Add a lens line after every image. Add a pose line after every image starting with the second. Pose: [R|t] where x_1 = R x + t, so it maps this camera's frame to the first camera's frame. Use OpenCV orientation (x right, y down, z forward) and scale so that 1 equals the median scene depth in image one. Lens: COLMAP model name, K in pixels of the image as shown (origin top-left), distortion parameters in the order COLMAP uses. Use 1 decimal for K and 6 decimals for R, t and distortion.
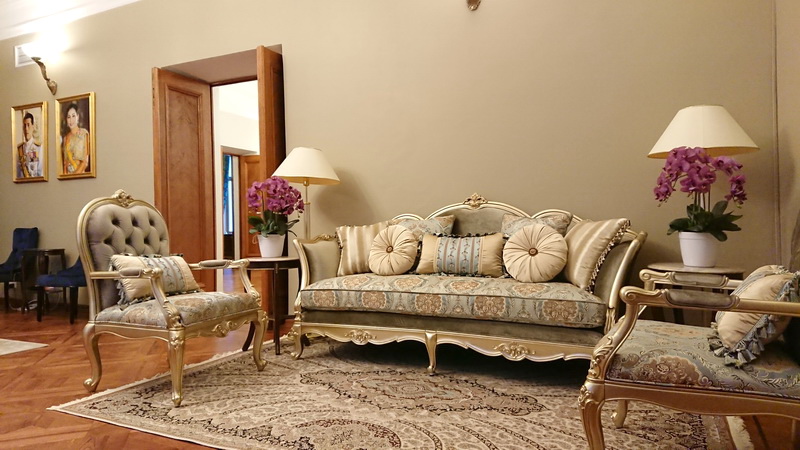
lens RADIAL K [[552.9, 0, 400.0], [0, 552.9, 225.0], [0, 0, 1]] dist [0.000939, -0.029135]
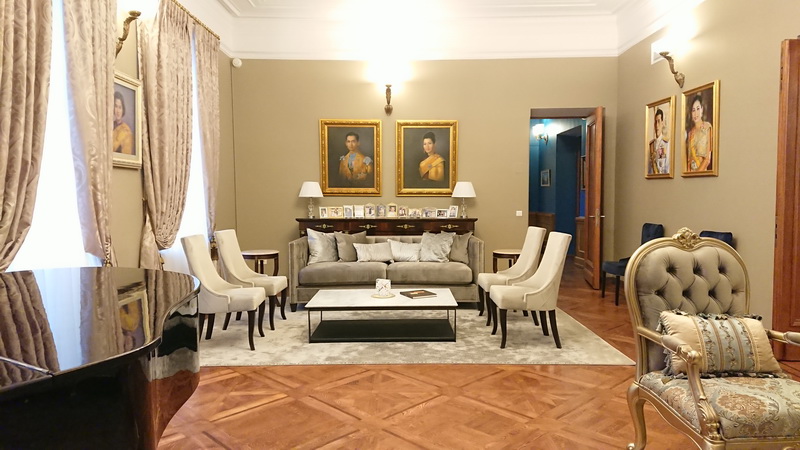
lens RADIAL K [[552.9, 0, 400.0], [0, 552.9, 225.0], [0, 0, 1]] dist [0.000939, -0.029135]
pose [[0.449675, 0.060902, -0.891113, 0.020532], [-0.001864, 0.997735, 0.067248, -0.064857], [0.893190, -0.028579, 0.448770, 0.131235]]
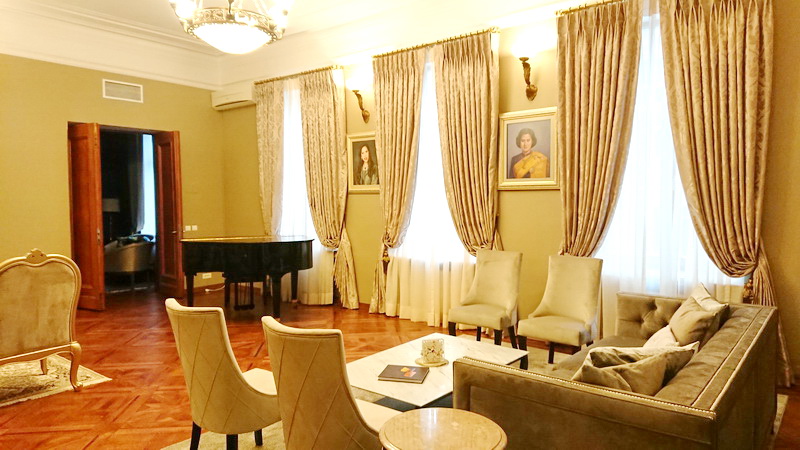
lens RADIAL K [[552.9, 0, 400.0], [0, 552.9, 225.0], [0, 0, 1]] dist [0.000939, -0.029135]
pose [[-0.976711, 0.018429, 0.213767, -0.818120], [0.027158, 0.998910, 0.037969, -0.075361], [-0.212834, 0.042890, -0.976147, 1.063824]]
